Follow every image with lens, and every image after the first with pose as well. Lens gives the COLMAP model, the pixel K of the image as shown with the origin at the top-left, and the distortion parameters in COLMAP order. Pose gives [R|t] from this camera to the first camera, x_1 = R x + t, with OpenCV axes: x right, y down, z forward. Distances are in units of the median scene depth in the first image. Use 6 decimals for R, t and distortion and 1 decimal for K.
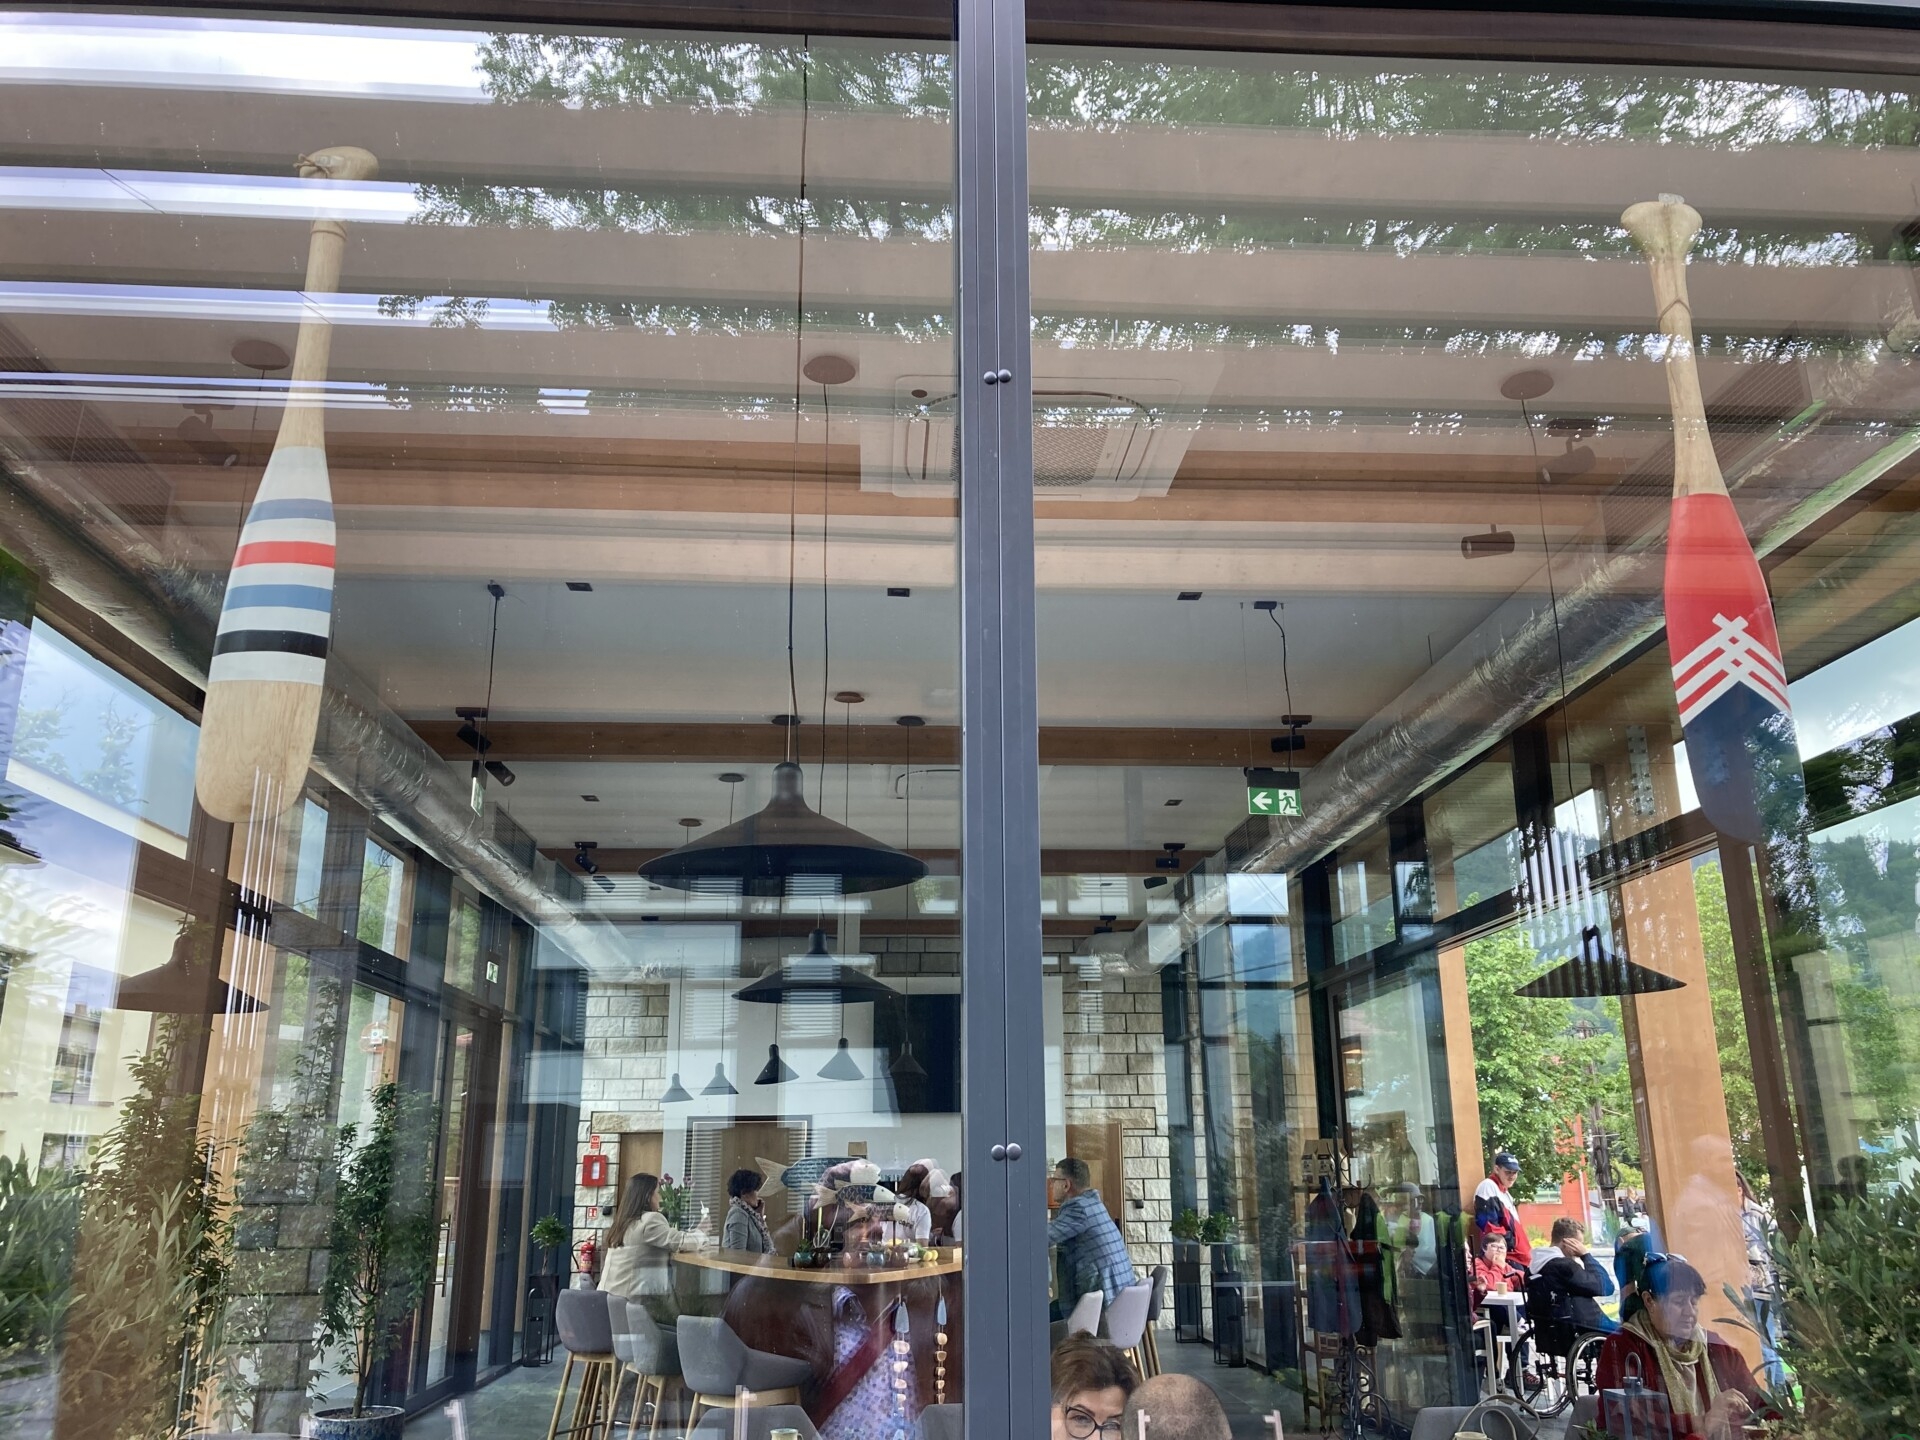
lens RADIAL K [[1577.3, 0, 966.1], [0, 1577.3, 715.6], [0, 0, 1]] dist [0.008135, -0.003546]
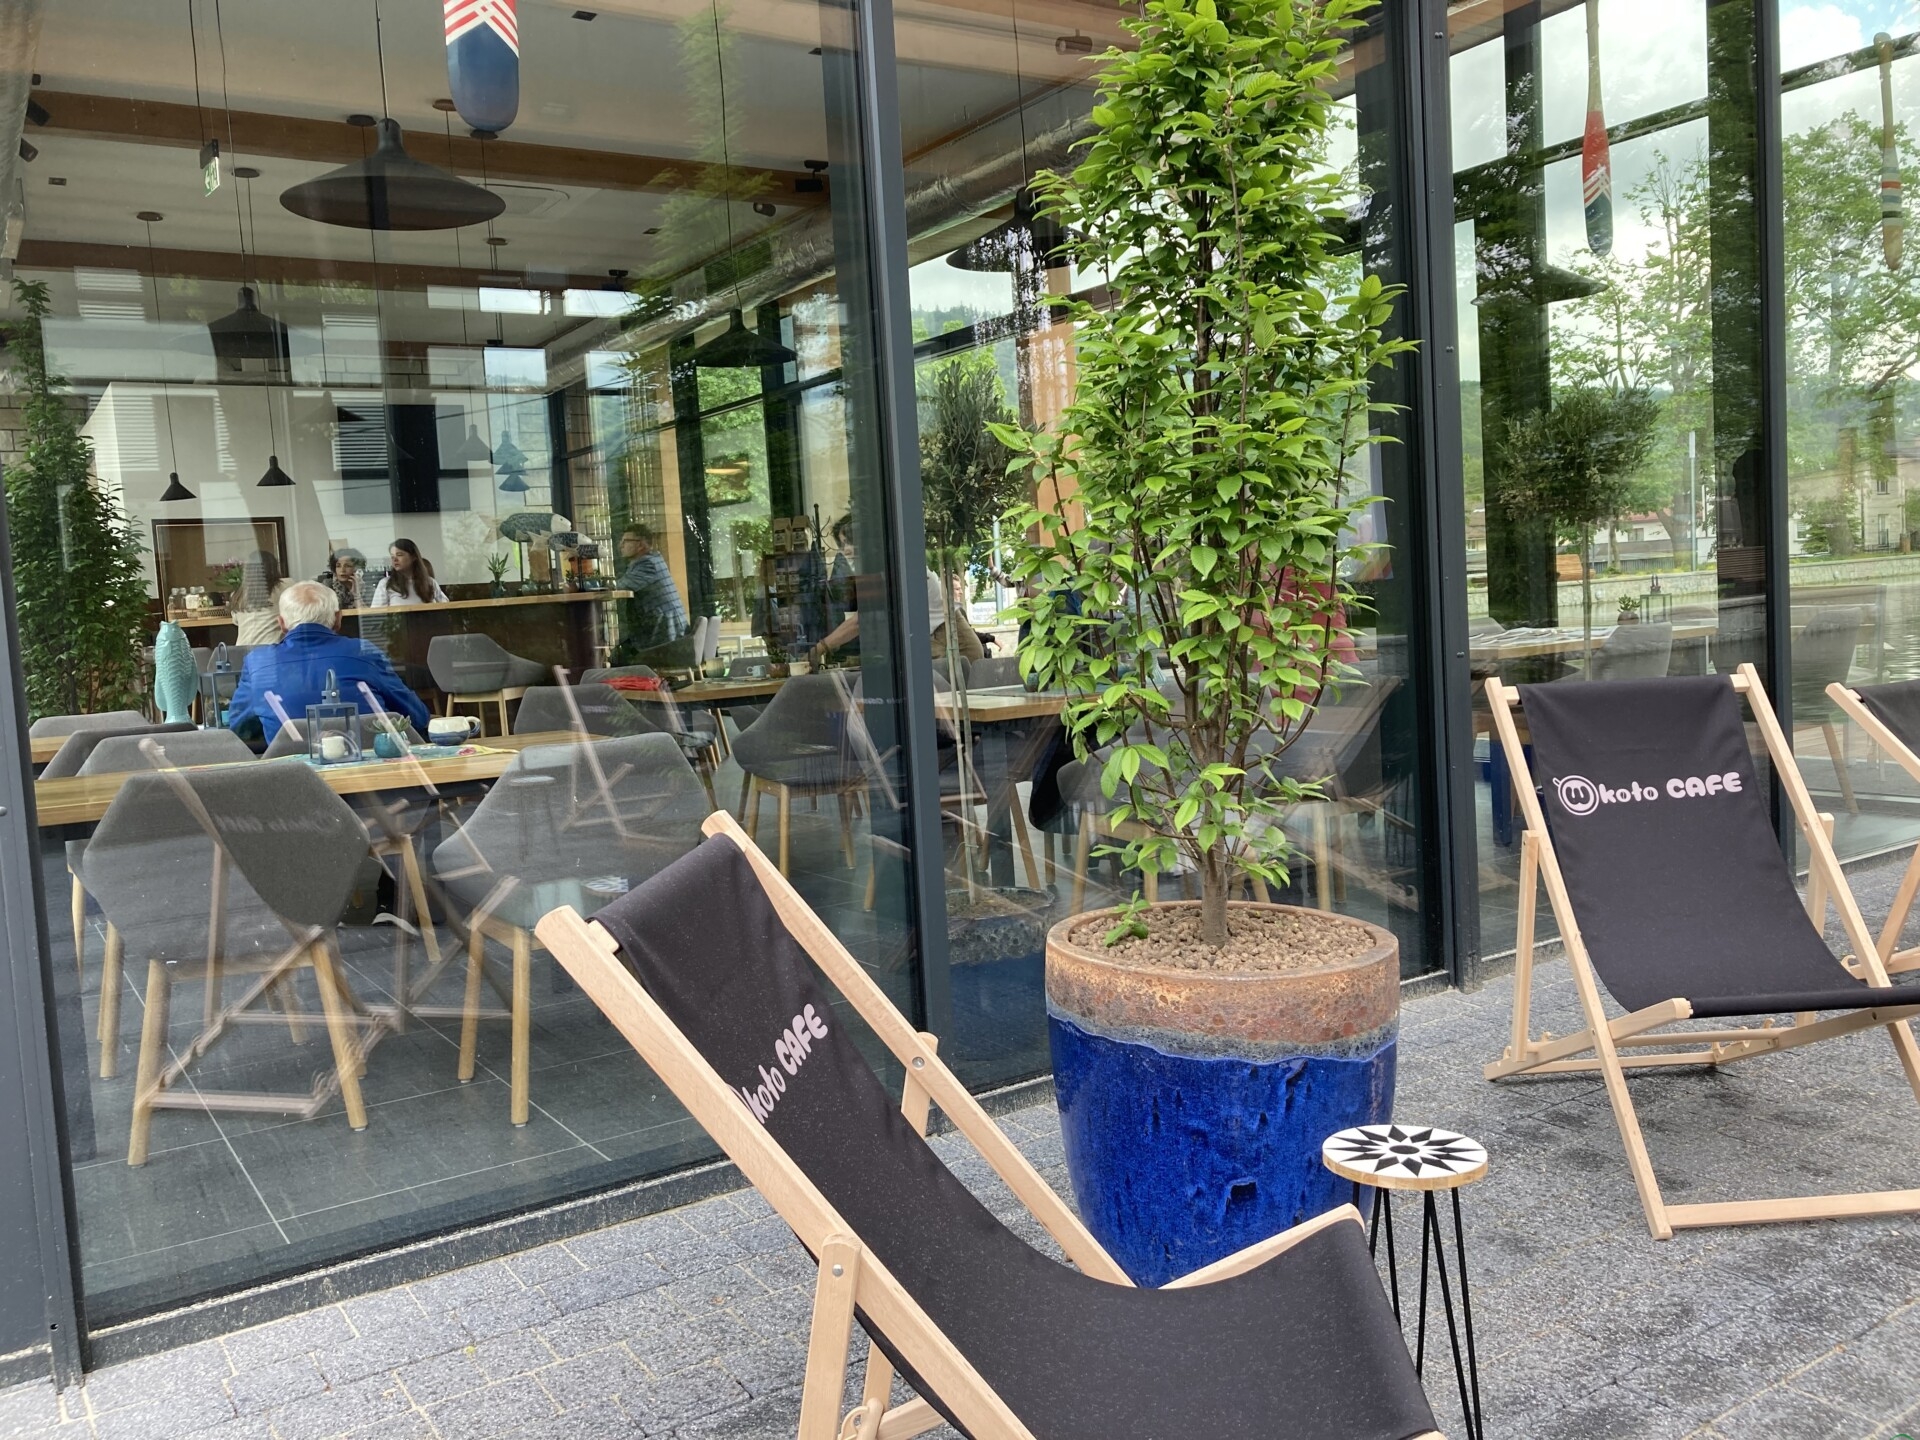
lens RADIAL K [[1577.3, 0, 957.6], [0, 1577.3, 717.2], [0, 0, 1]] dist [0.008135, -0.003546]
pose [[0.871185, -0.079751, 0.484433, -0.308196], [-0.088320, 0.945163, 0.314431, 0.012592], [-0.482944, -0.316713, 0.816368, -0.156081]]
